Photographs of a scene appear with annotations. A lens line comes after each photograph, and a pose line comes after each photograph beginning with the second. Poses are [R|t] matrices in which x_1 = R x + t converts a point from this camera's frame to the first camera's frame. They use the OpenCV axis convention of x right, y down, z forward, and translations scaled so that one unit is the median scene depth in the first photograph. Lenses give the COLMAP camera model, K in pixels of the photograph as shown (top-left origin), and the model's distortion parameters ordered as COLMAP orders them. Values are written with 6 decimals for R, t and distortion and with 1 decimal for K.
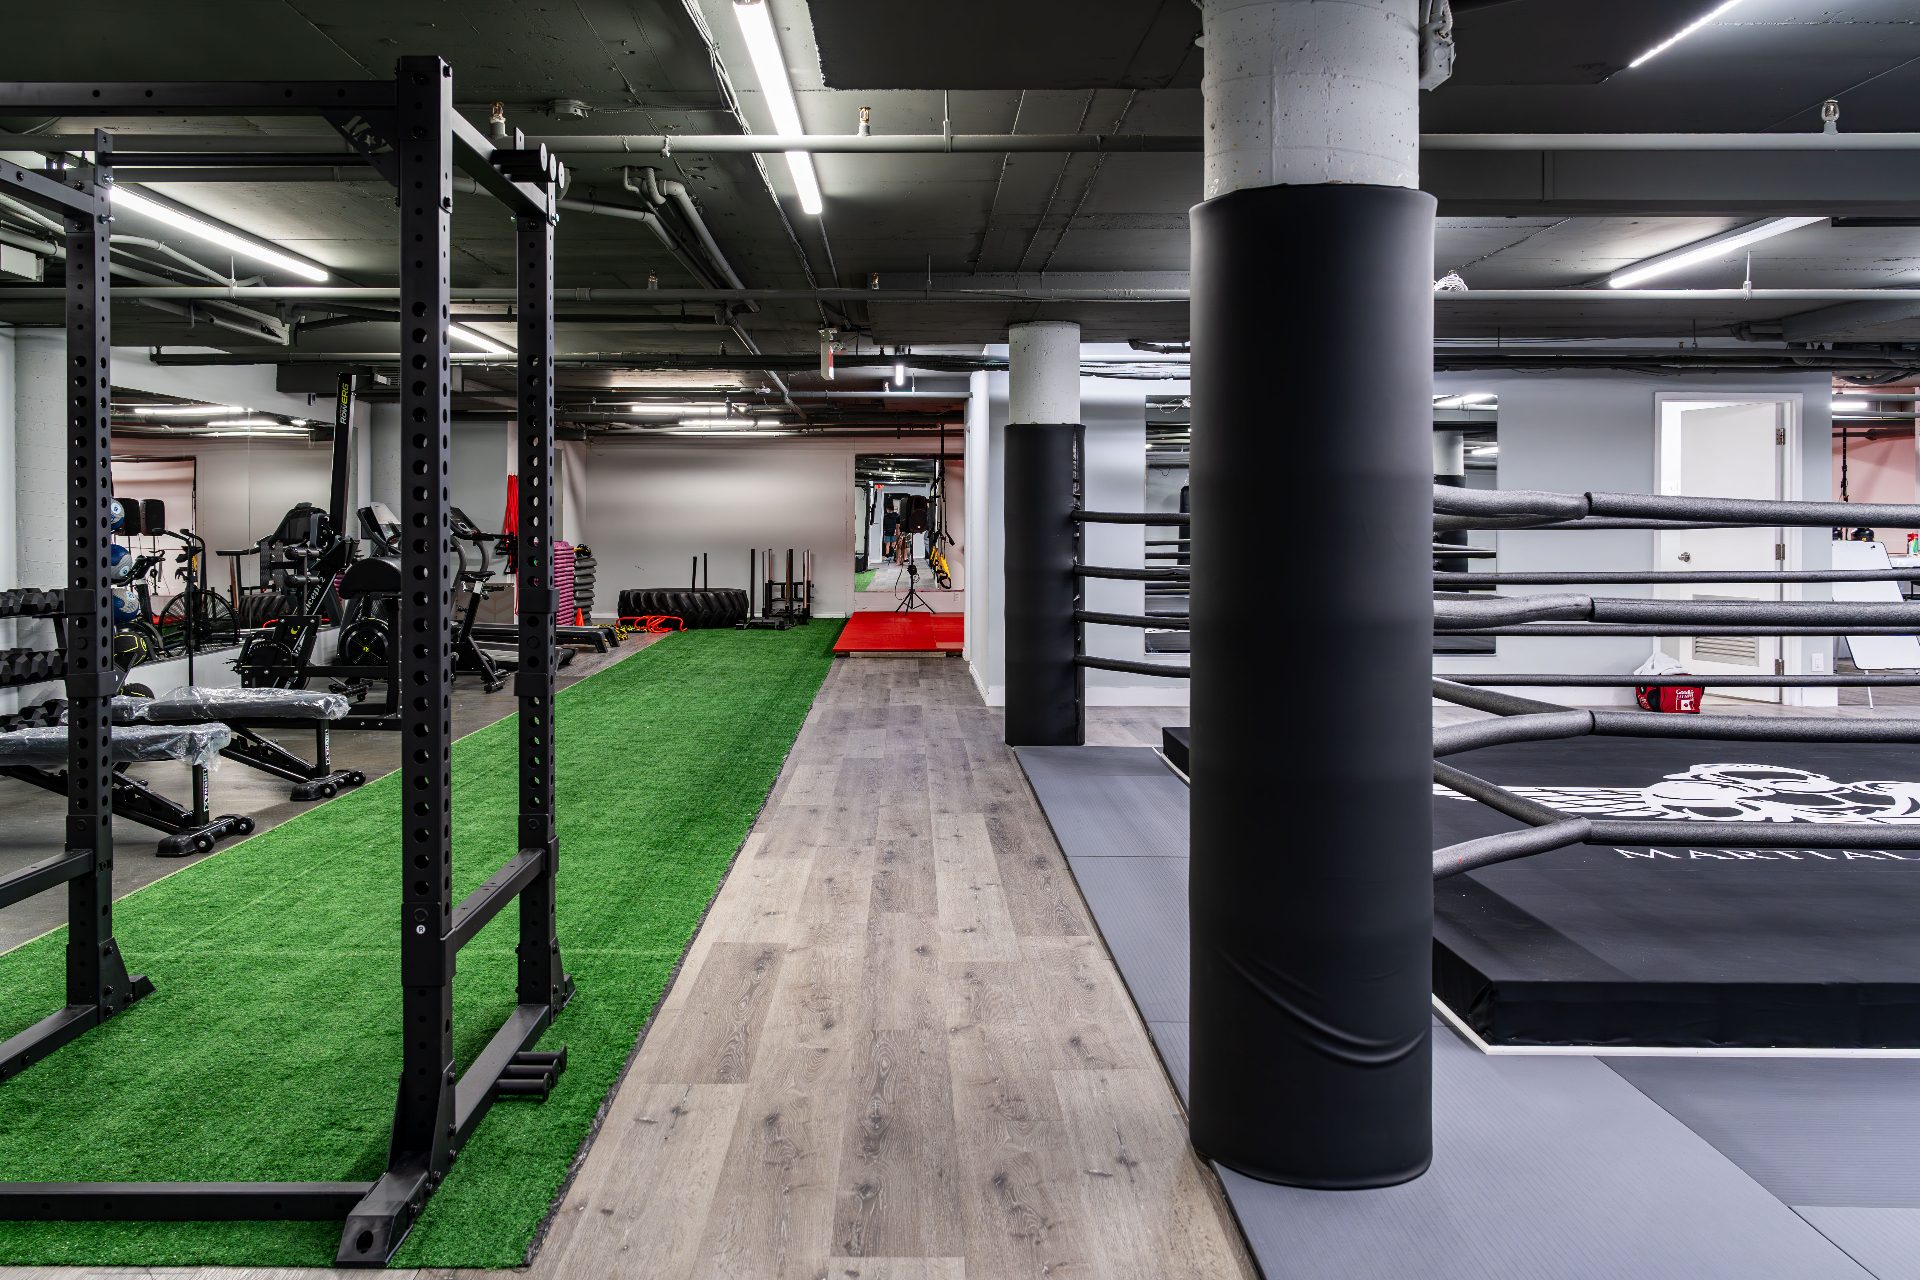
lens RADIAL K [[2620.4, 0, 961.7], [0, 2620.4, 638.8], [0, 0, 1]] dist [0.045063, 0.000000]
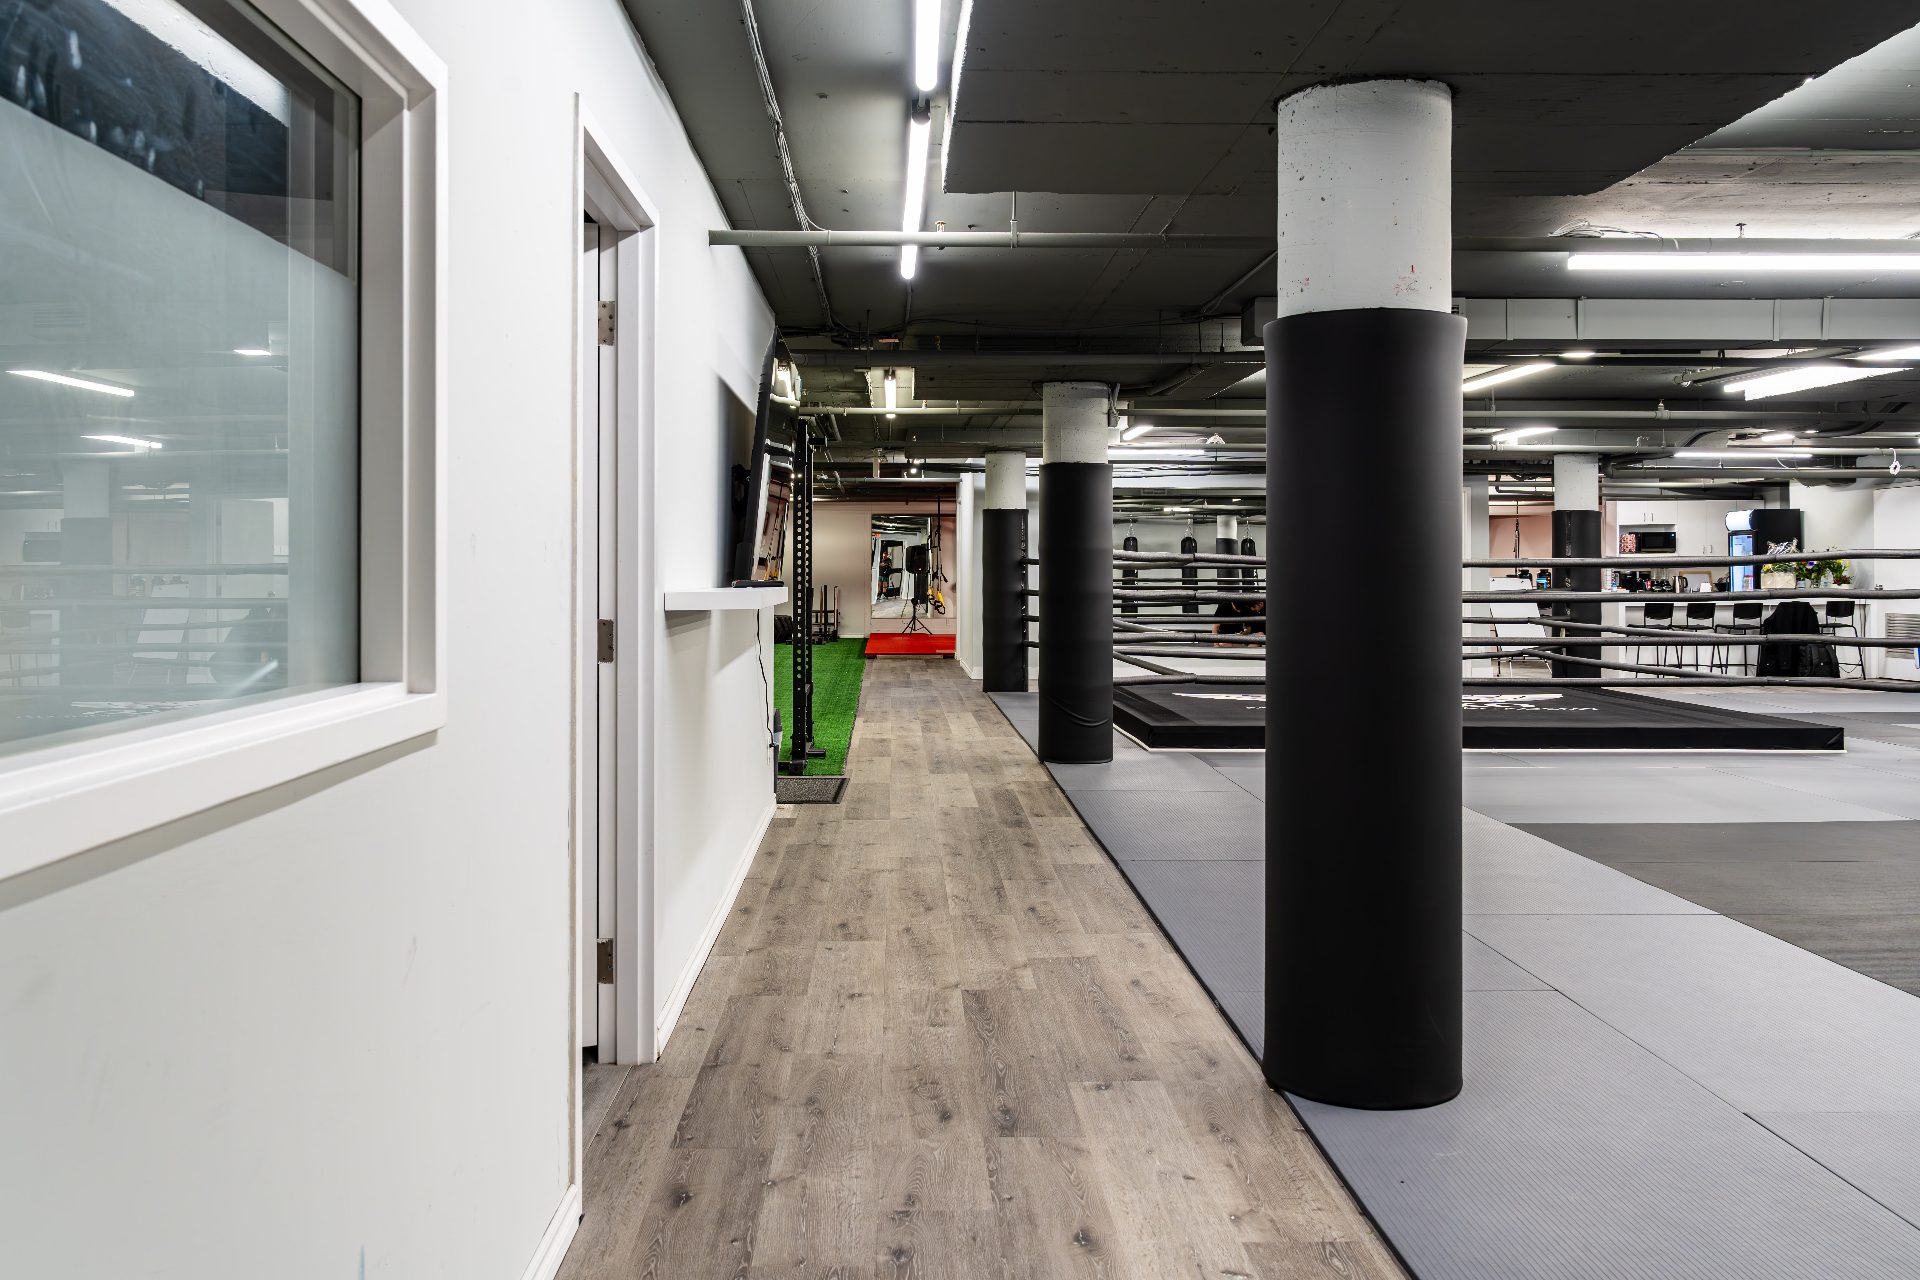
lens RADIAL K [[2620.4, 0, 958.9], [0, 2620.4, 636.5], [0, 0, 1]] dist [0.045063, 0.000000]
pose [[0.999987, -0.000957, 0.005081, -0.005463], [0.001044, 0.999851, -0.017258, 0.022296], [-0.005064, 0.017263, 0.999838, -0.498702]]
